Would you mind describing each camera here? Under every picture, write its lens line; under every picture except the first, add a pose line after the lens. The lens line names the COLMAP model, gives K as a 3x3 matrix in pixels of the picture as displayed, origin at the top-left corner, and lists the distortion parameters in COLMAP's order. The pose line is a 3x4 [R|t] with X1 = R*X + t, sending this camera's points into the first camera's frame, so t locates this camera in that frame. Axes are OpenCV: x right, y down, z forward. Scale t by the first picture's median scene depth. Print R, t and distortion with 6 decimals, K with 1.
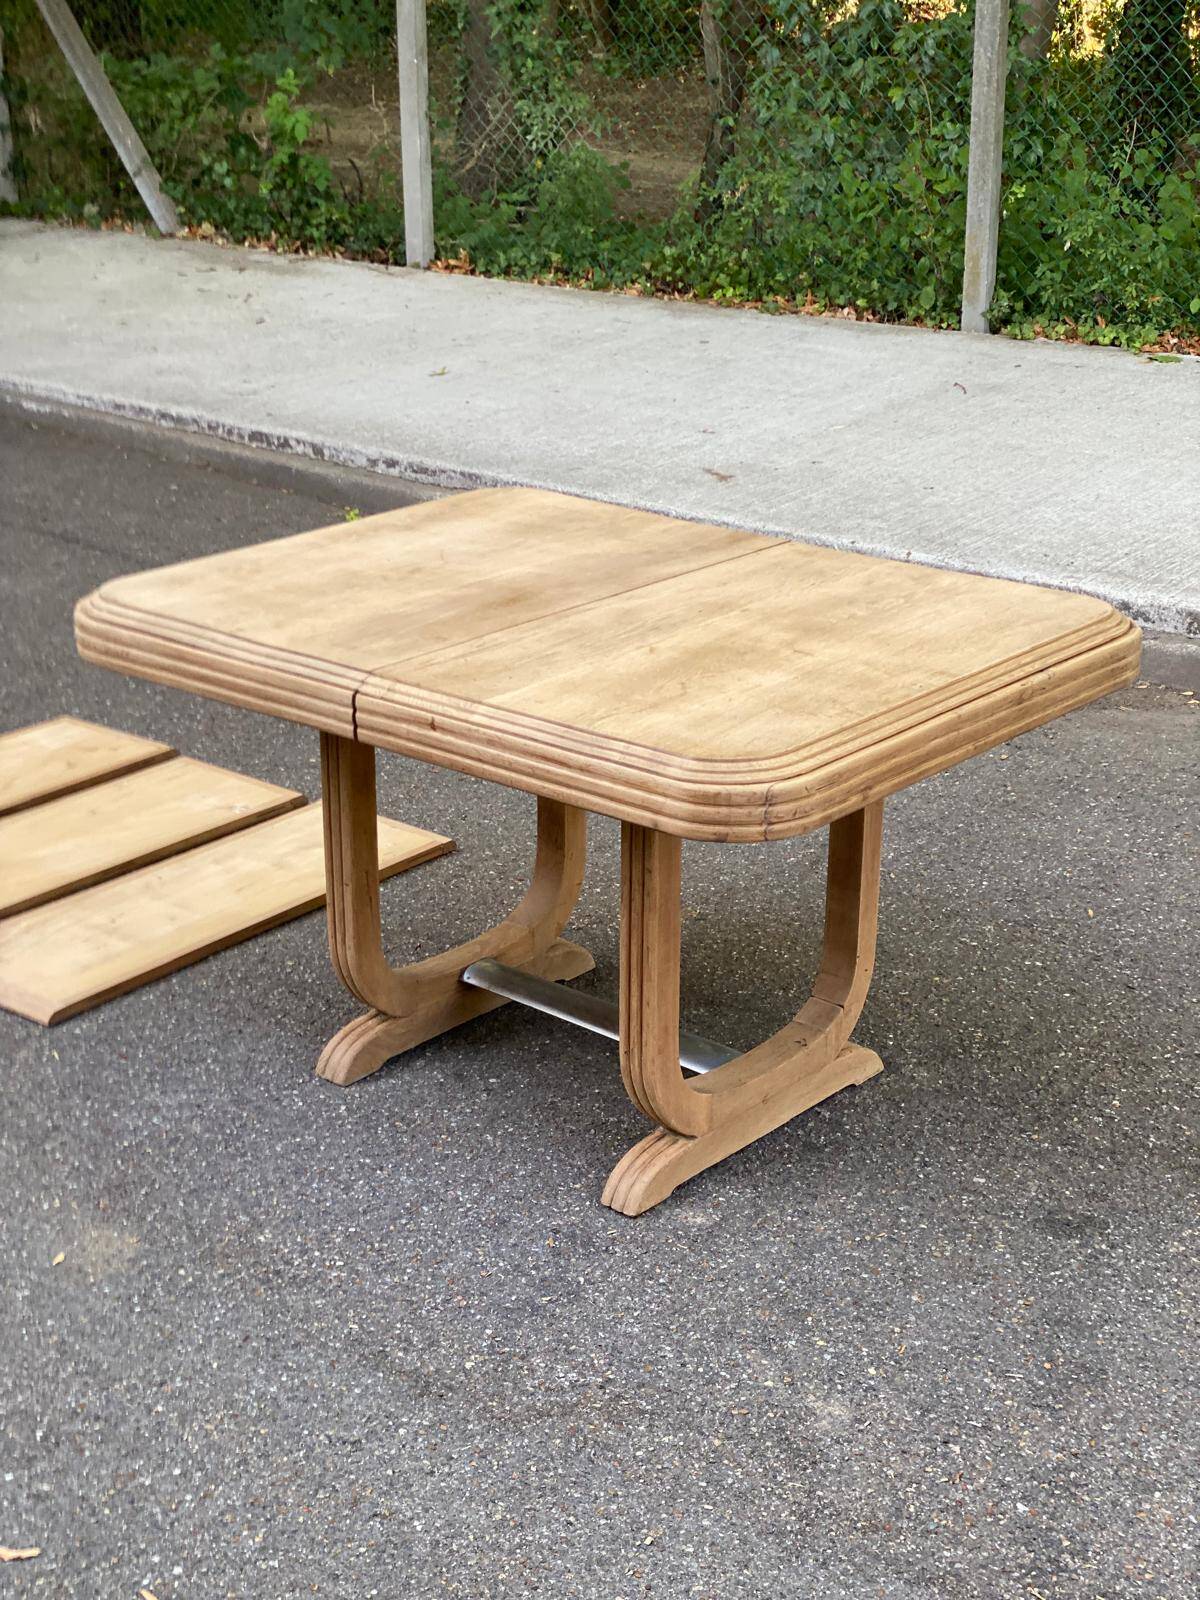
lens RADIAL K [[2410.7, 0, 634.1], [0, 2410.7, 805.2], [0, 0, 1]] dist [0.220600, -0.520838]
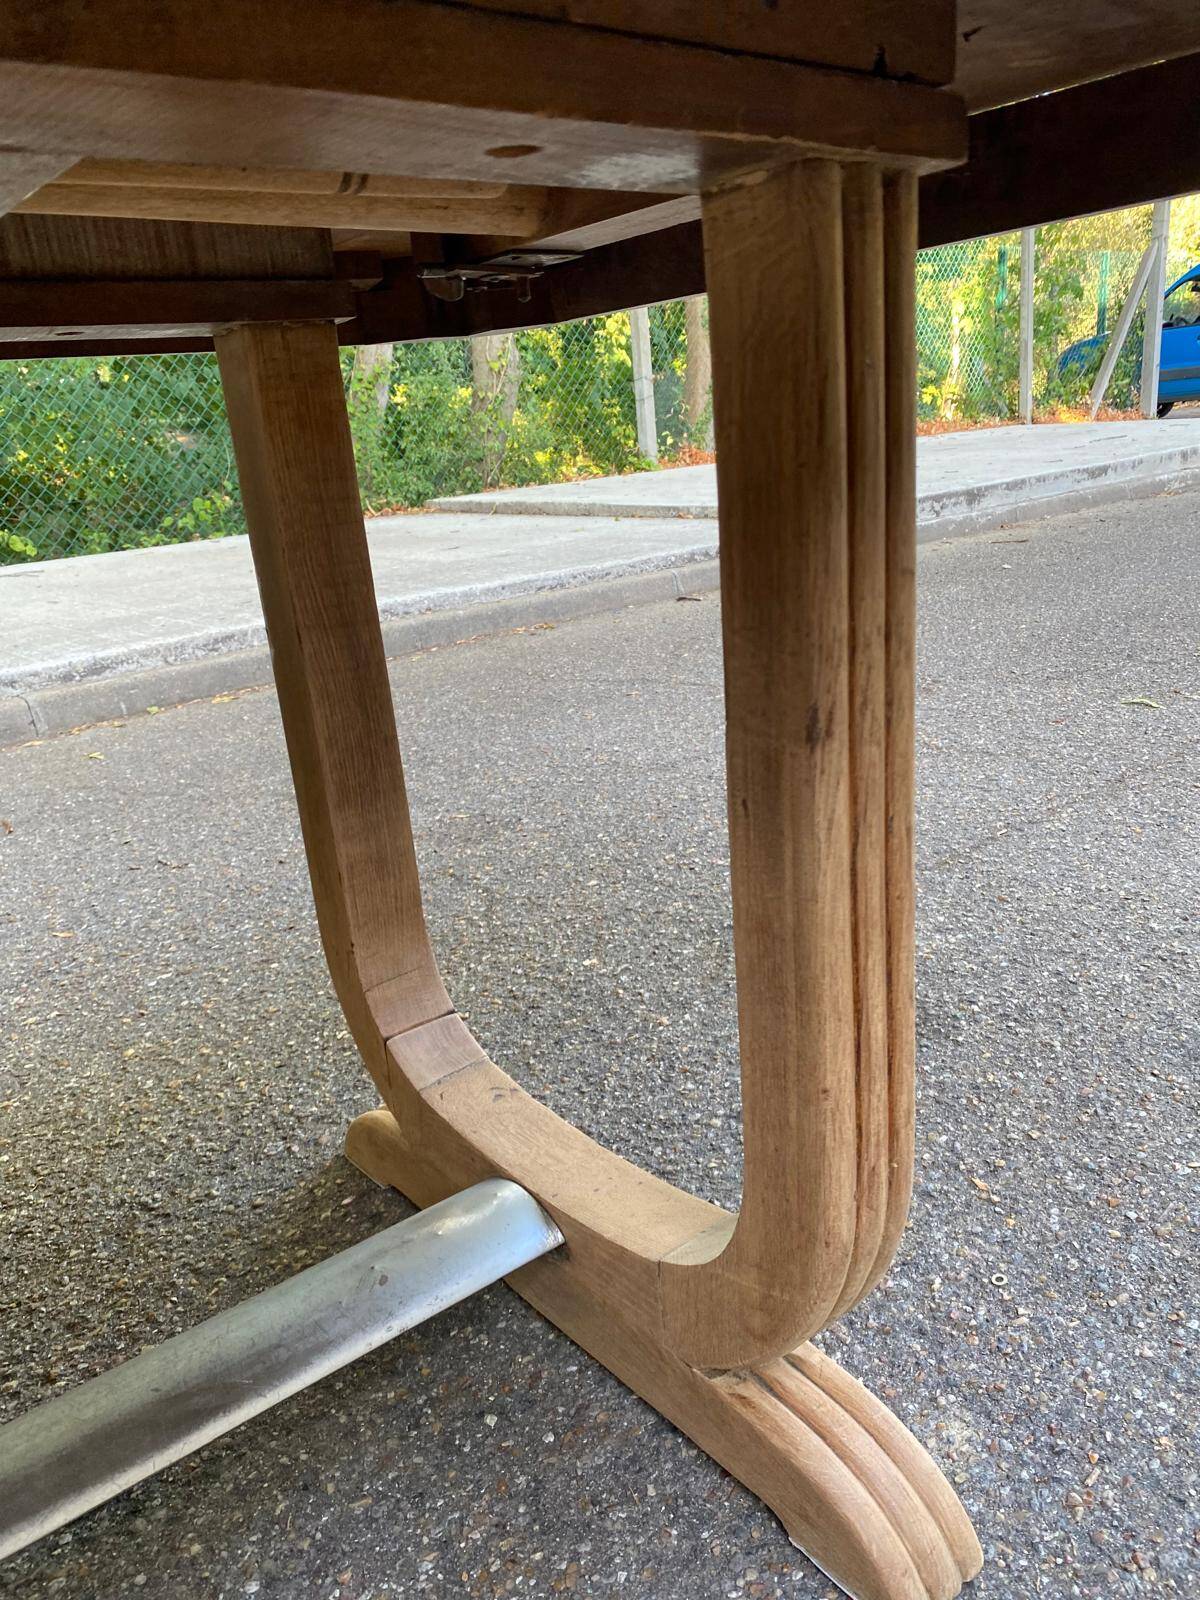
lens RADIAL K [[1229.1, 0, 593.8], [0, 1229.1, 799.2], [0, 0, 1]] dist [0.006093, -0.008901]
pose [[0.186416, -0.303455, 0.934433, -0.130968], [0.426700, 0.881726, 0.201213, 0.002697], [-0.884973, 0.361213, 0.293852, 0.817369]]
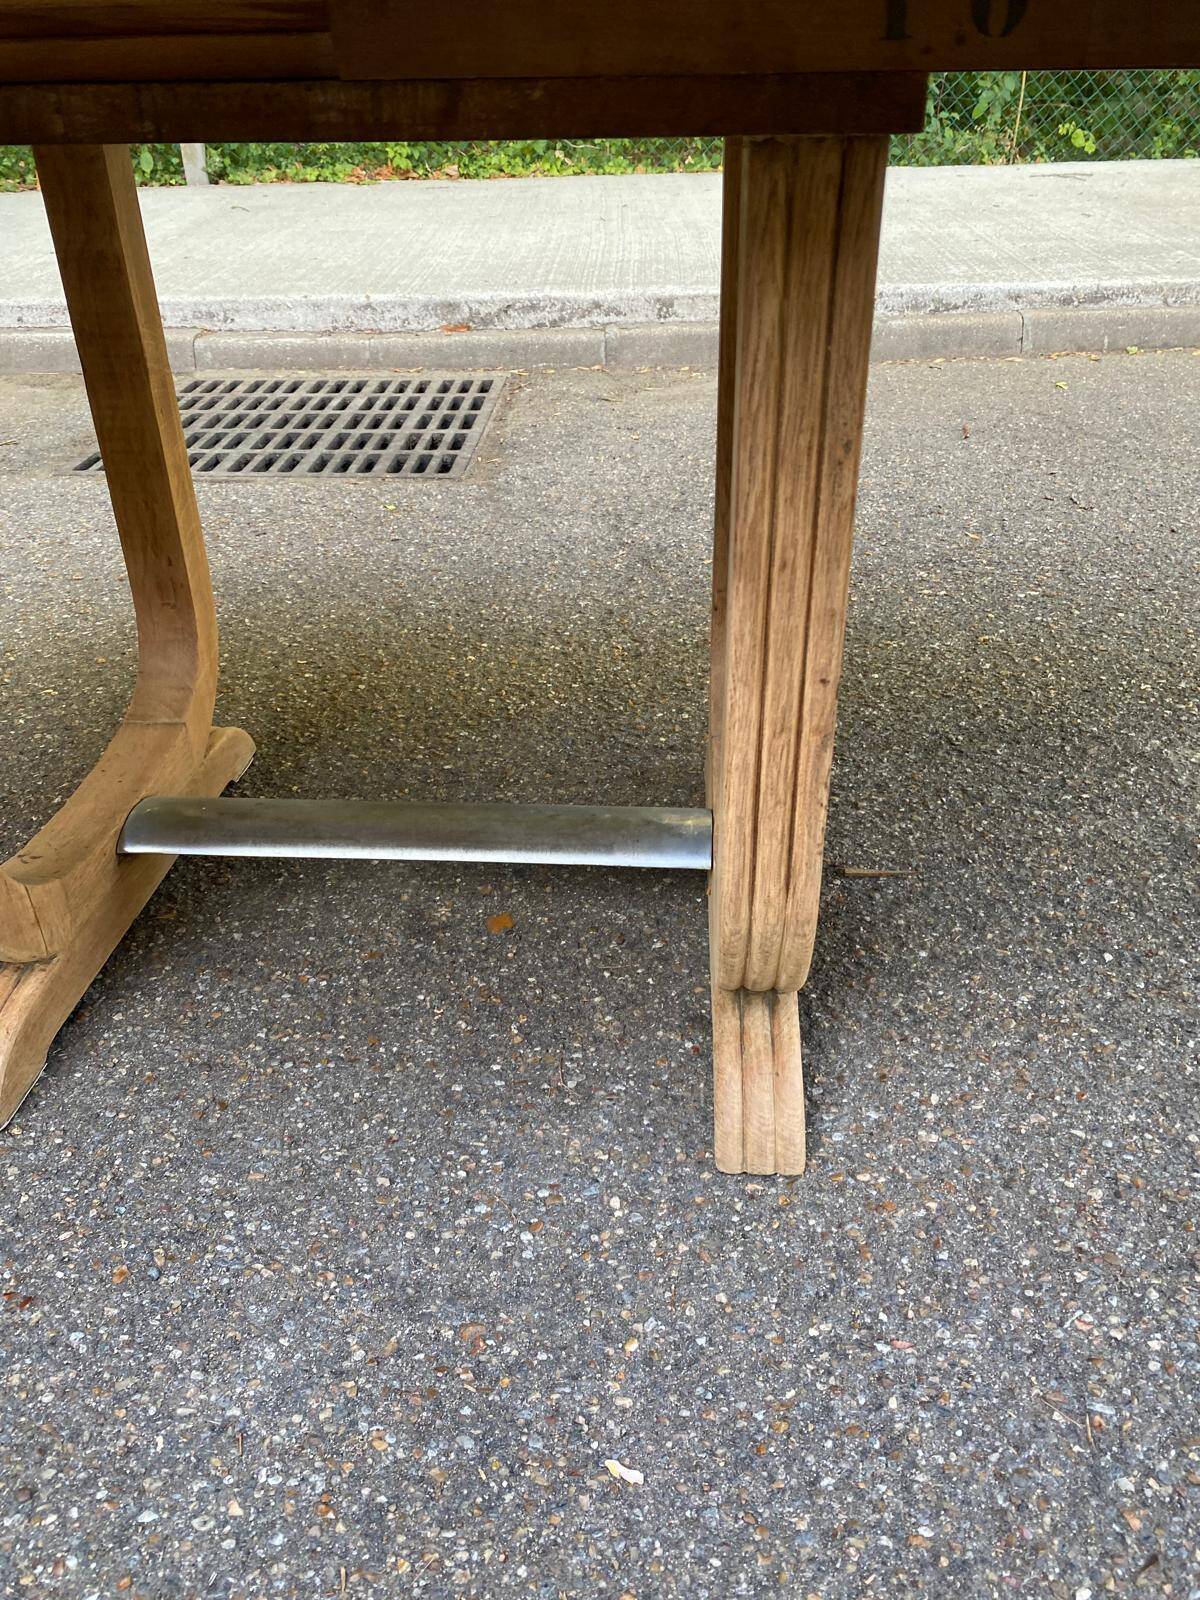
lens RADIAL K [[1226.3, 0, 598.2], [0, 1226.3, 765.6], [0, 0, 1]] dist [0.036498, -0.047698]
pose [[0.820916, -0.307564, 0.481145, -0.196087], [0.228562, 0.949099, 0.216728, -0.005984], [-0.523312, -0.067944, 0.849428, 0.752302]]
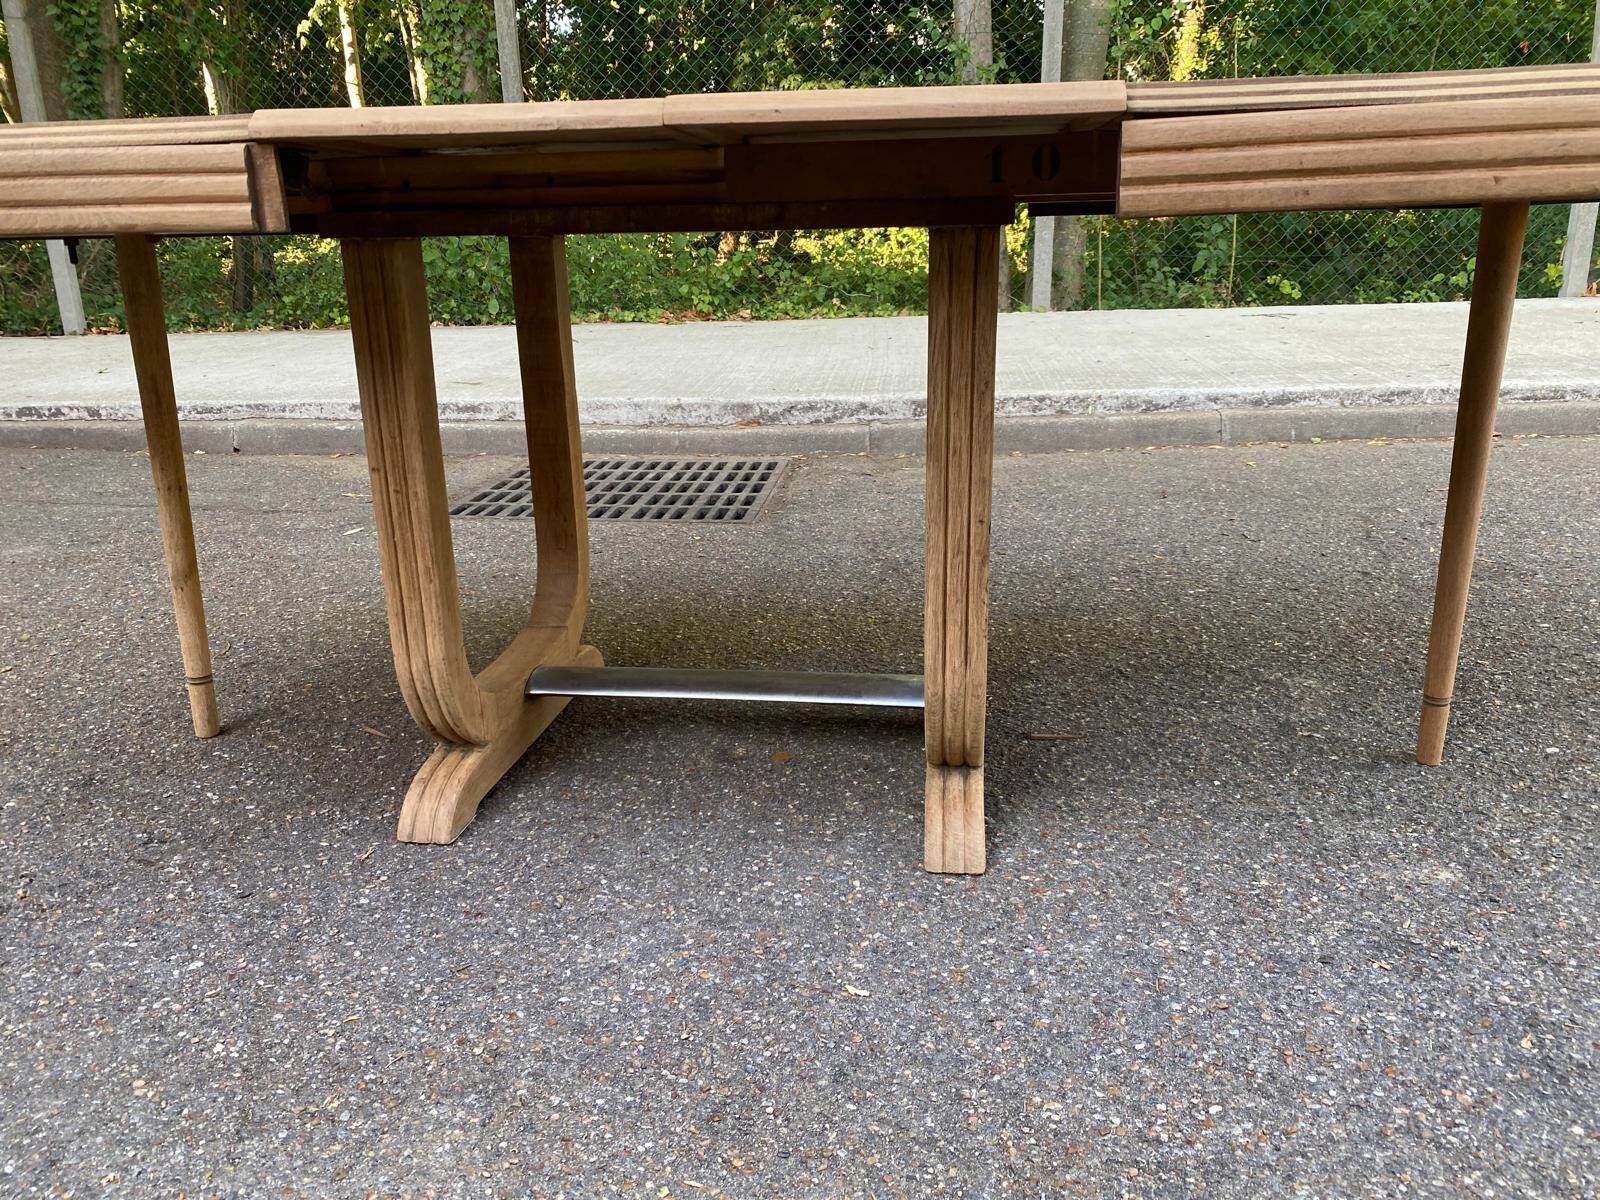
lens RADIAL K [[1226.3, 0, 779.1], [0, 1226.3, 597.2], [0, 0, 1]] dist [0.036498, -0.047698]
pose [[0.860546, -0.173968, 0.478744, -0.274157], [0.211414, 0.977078, -0.024963, 0.044829], [-0.463428, 0.122695, 0.877599, 0.642998]]
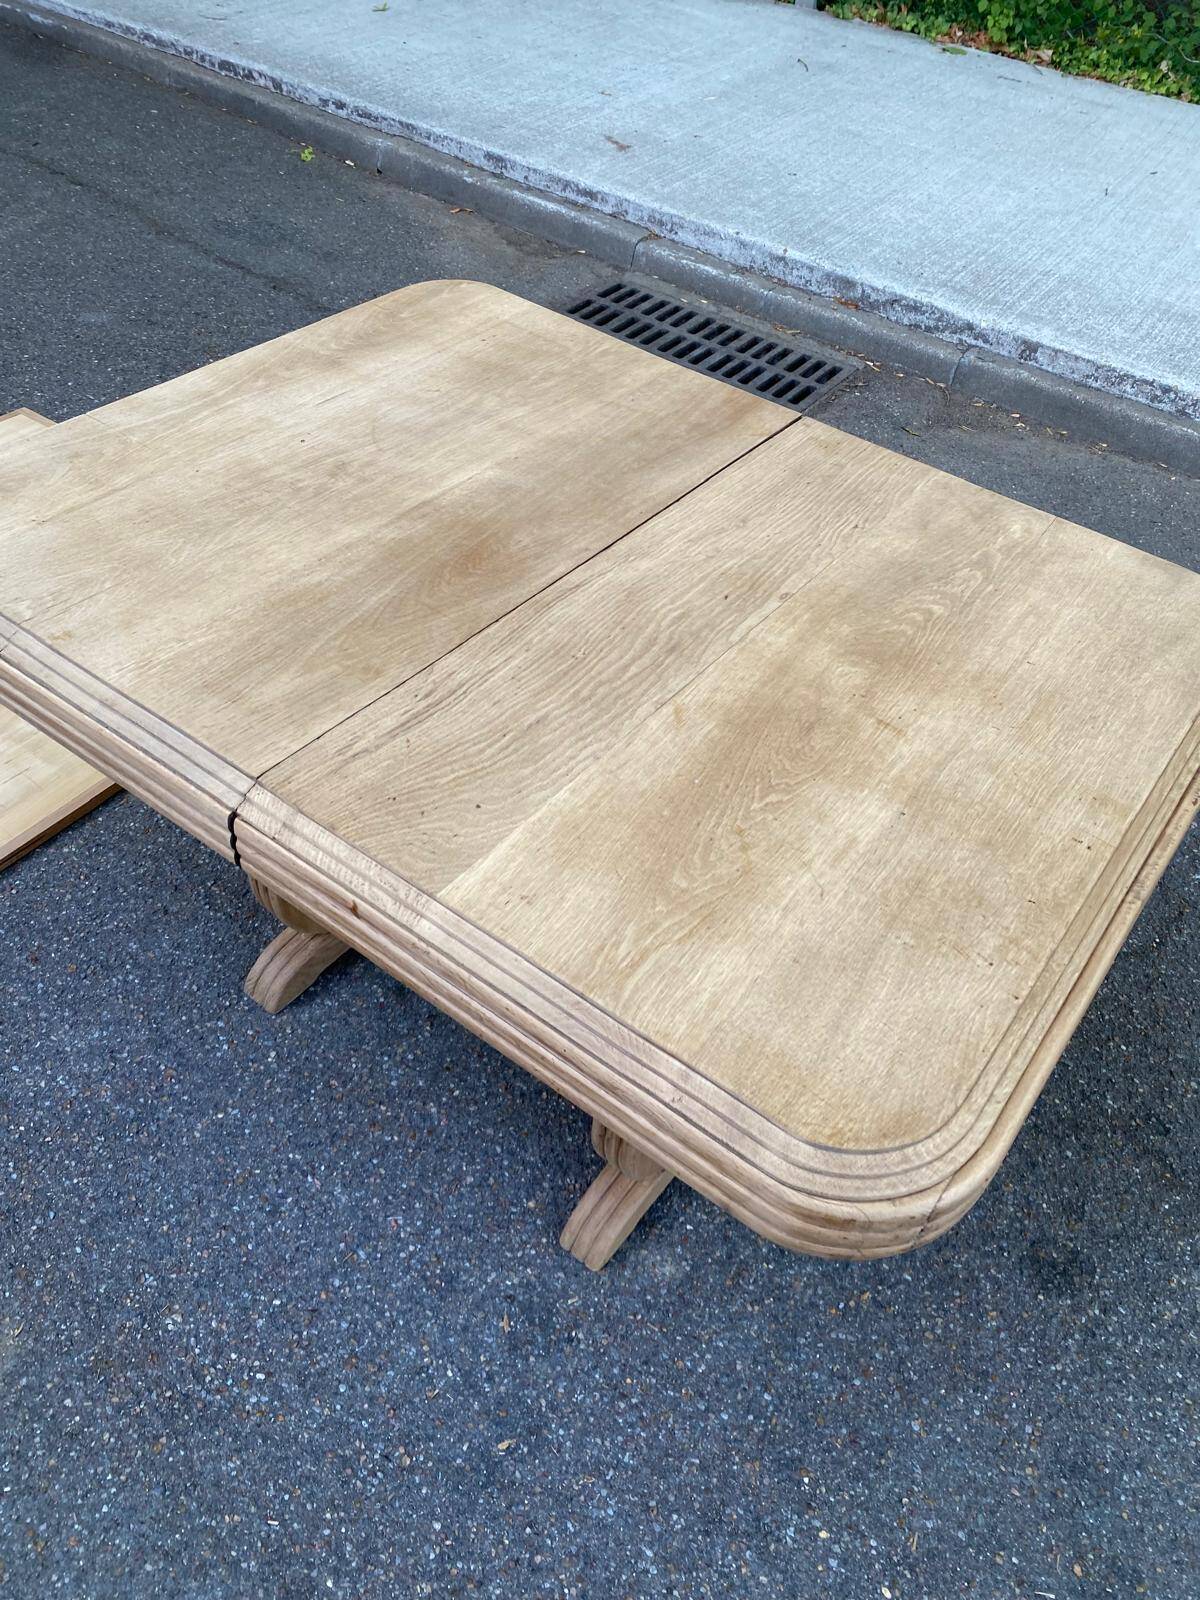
lens RADIAL K [[1240.7, 0, 622.4], [0, 1240.7, 778.6], [0, 0, 1]] dist [0.022458, -0.027864]
pose [[0.993783, 0.024395, 0.108631, -0.038865], [-0.064927, 0.919599, 0.387457, -0.152765], [-0.090445, -0.392101, 0.915465, 0.555026]]
